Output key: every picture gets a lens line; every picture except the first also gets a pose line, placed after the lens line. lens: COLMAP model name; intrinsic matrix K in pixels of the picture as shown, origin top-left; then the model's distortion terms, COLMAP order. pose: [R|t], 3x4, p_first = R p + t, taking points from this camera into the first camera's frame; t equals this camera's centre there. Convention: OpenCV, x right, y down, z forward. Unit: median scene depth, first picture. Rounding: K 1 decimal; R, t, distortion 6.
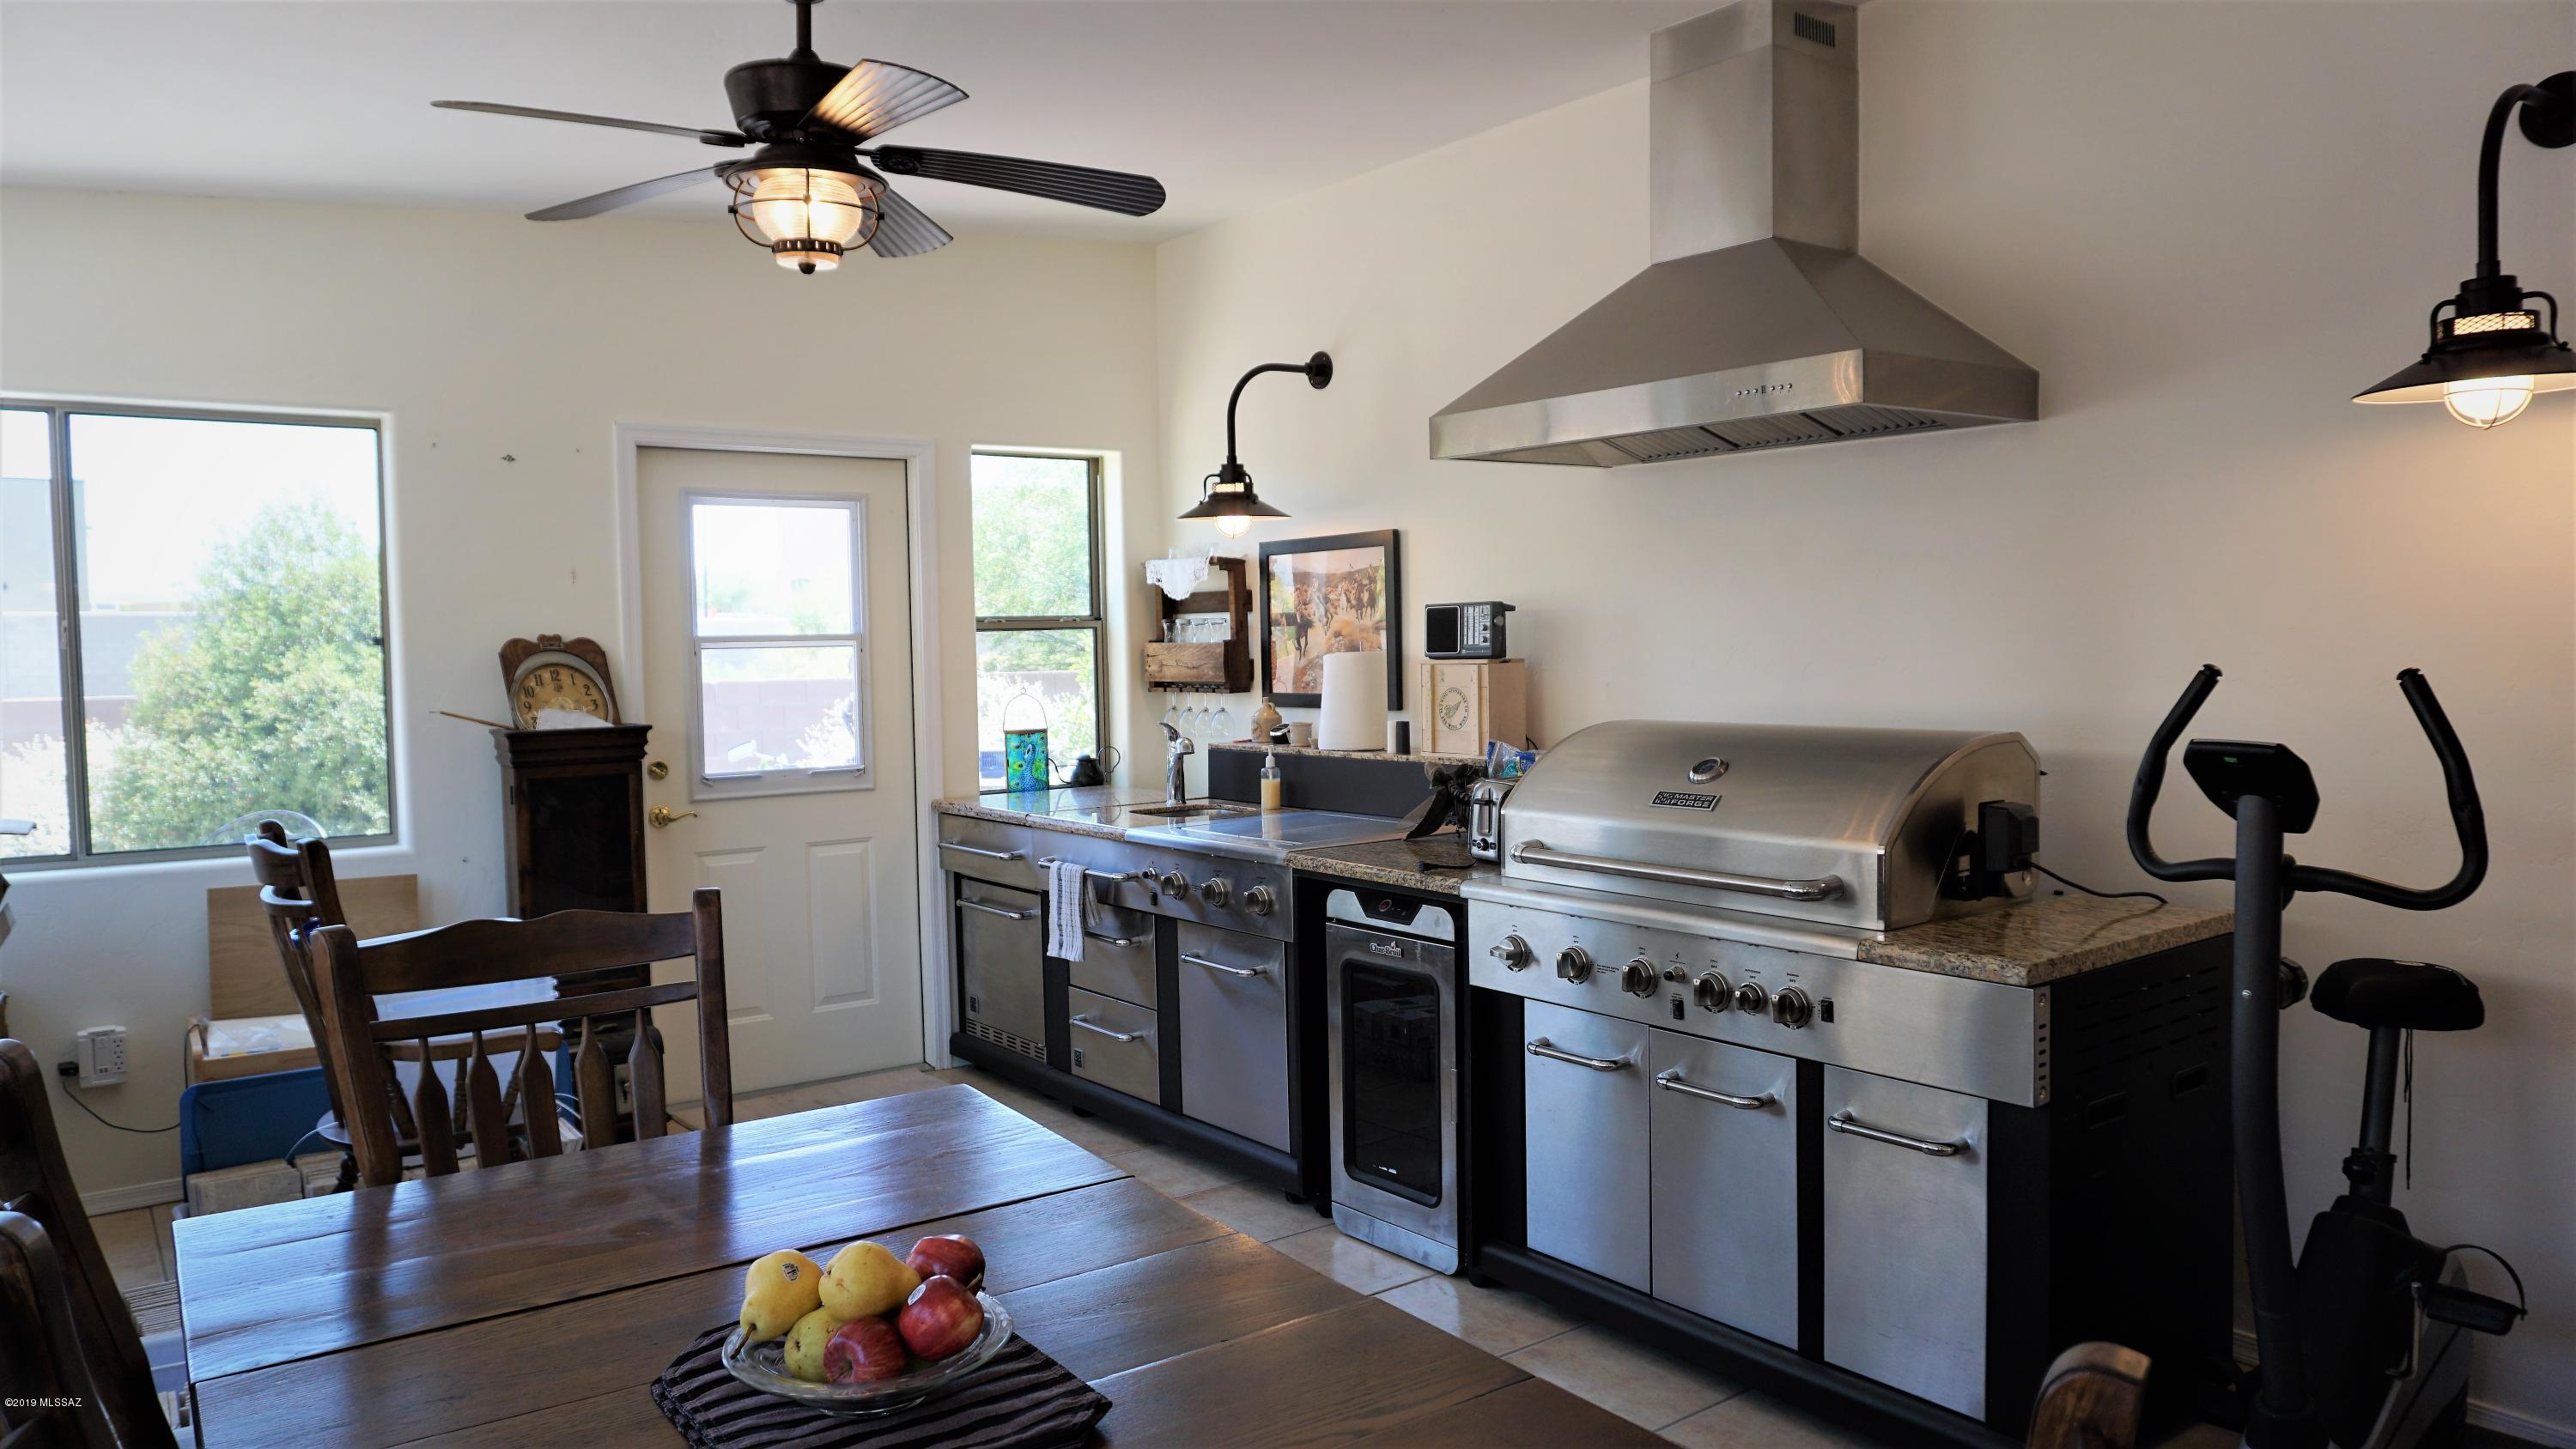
lens RADIAL K [[1865.3, 0, 1288.0], [0, 1865.3, 724.5], [0, 0, 1]] dist [-0.077241, 0.065451]
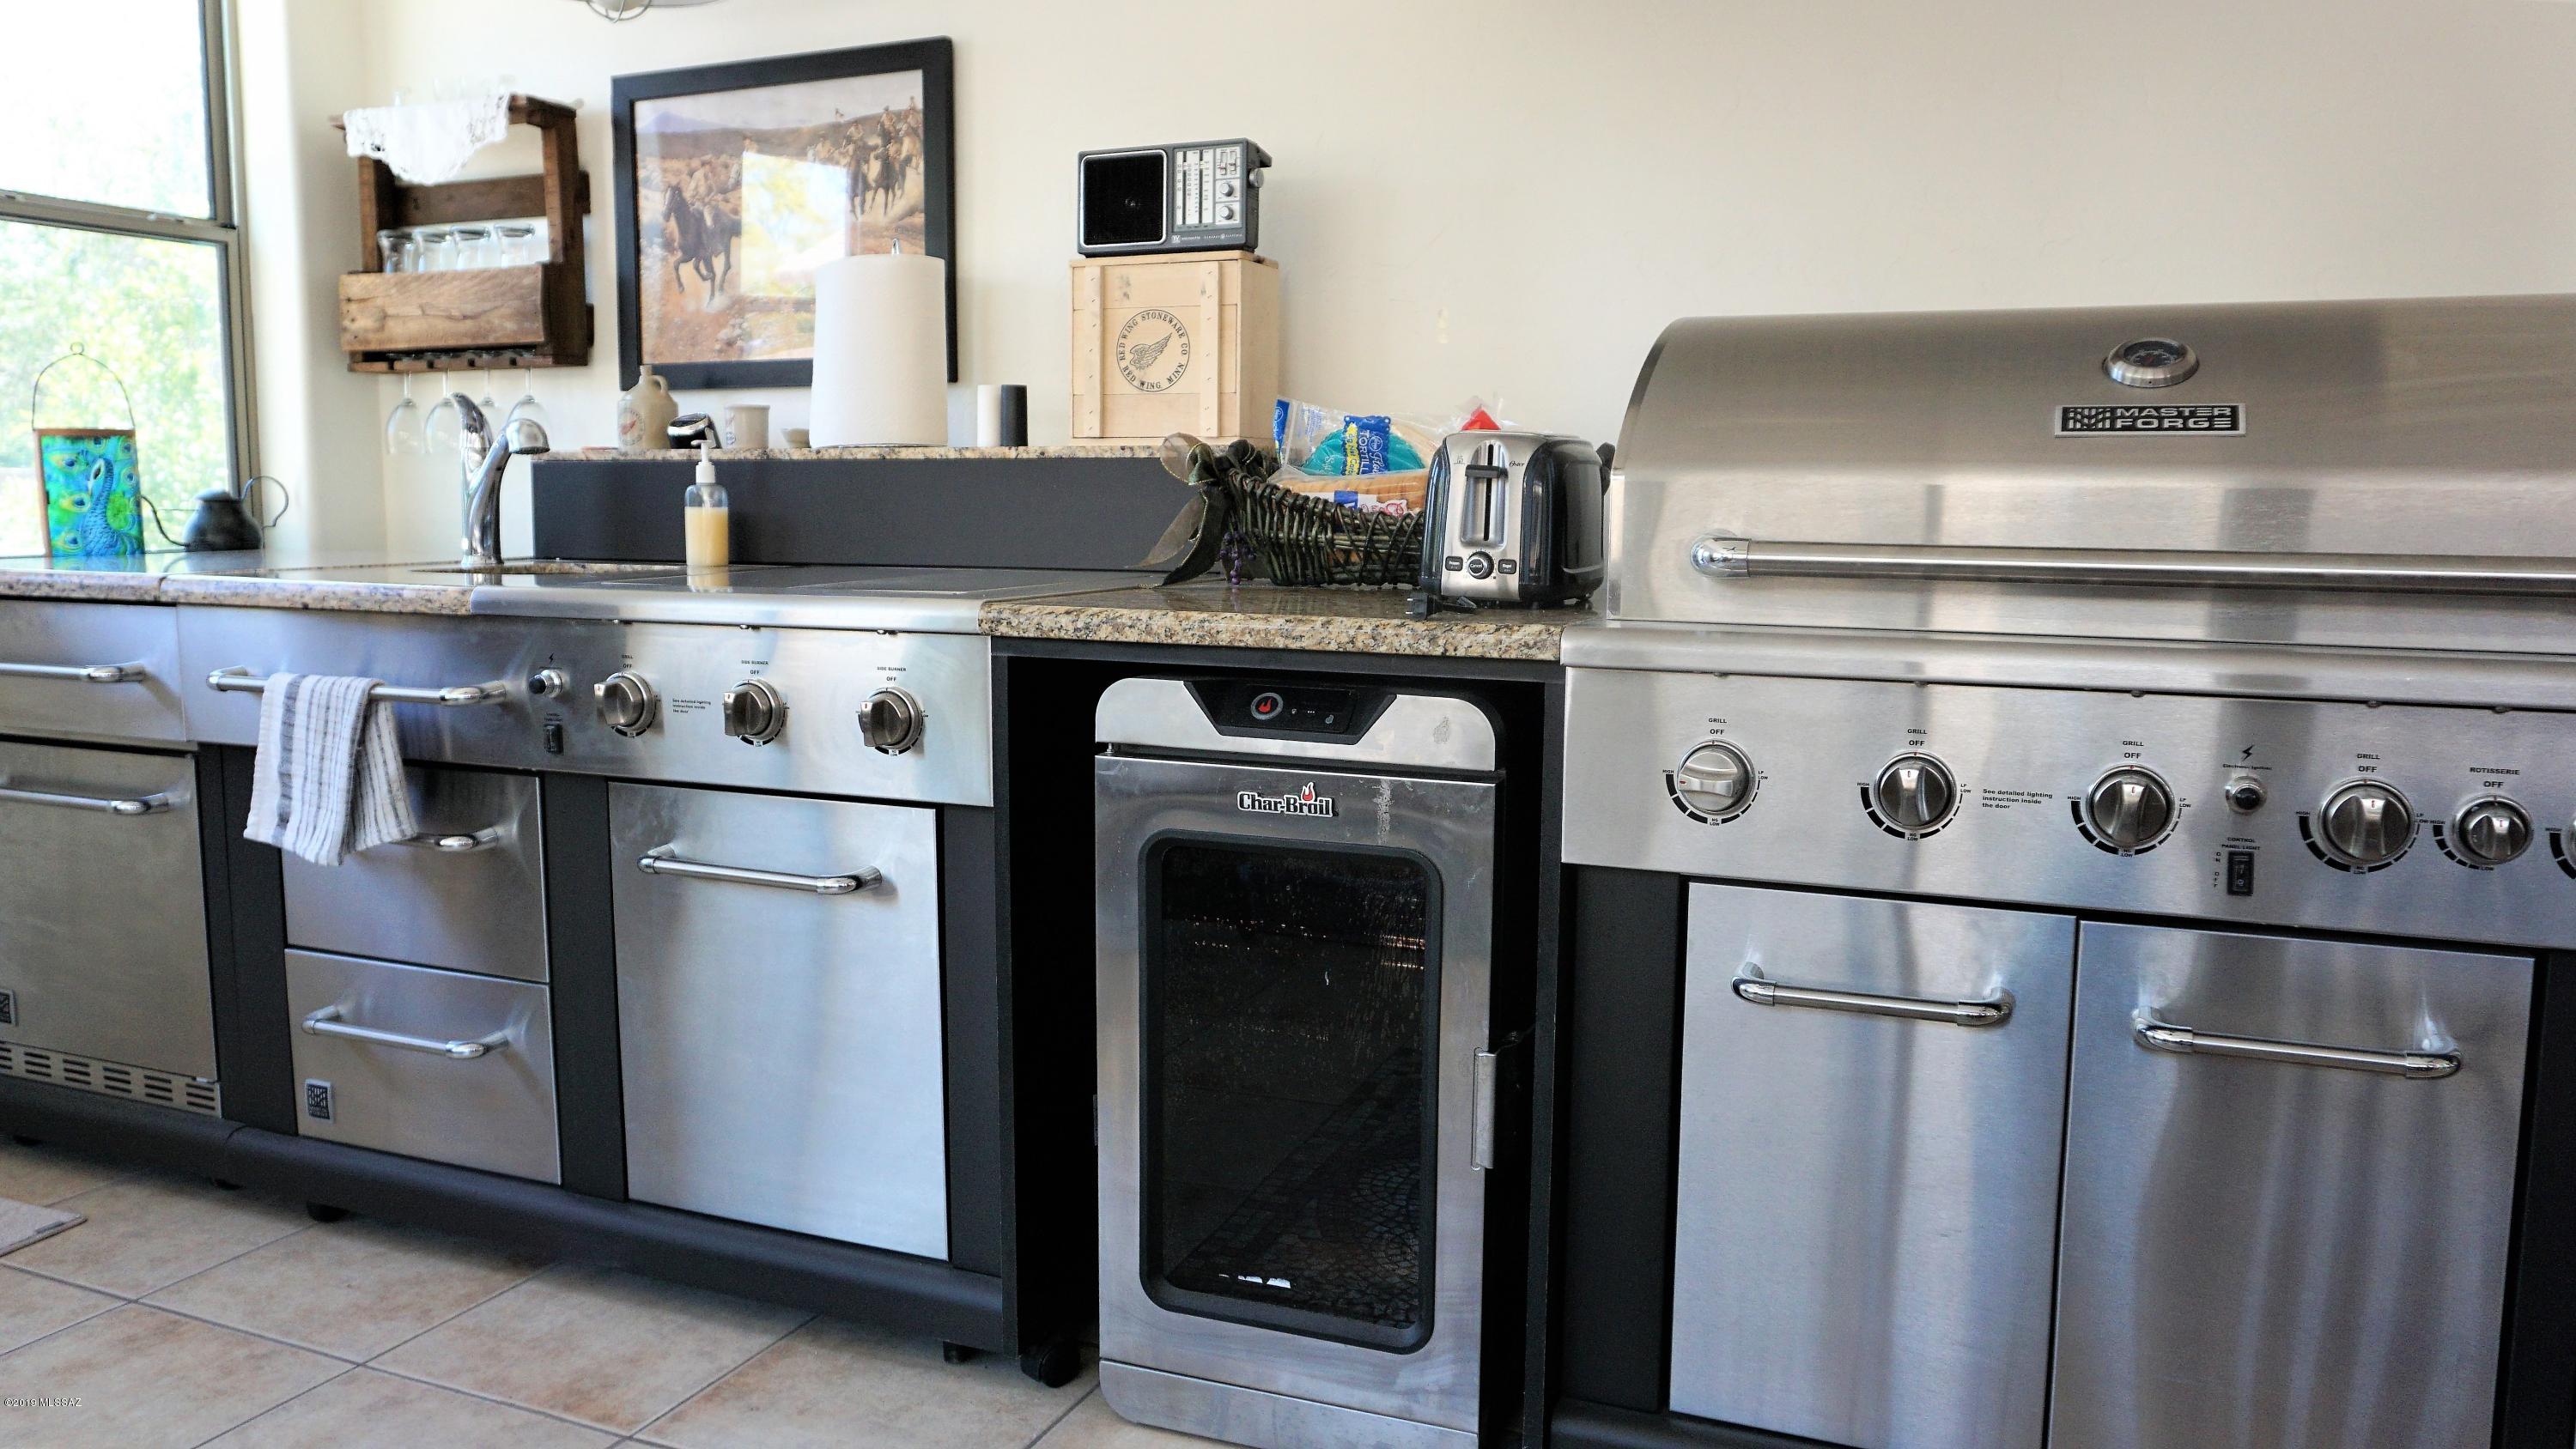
lens RADIAL K [[1865.3, 0, 1288.0], [0, 1865.3, 724.5], [0, 0, 1]] dist [-0.077241, 0.065451]
pose [[0.852779, -0.038593, 0.520845, -0.140233], [0.006446, 0.997968, 0.063393, 0.057723], [-0.522233, -0.050703, 0.851294, 0.485263]]
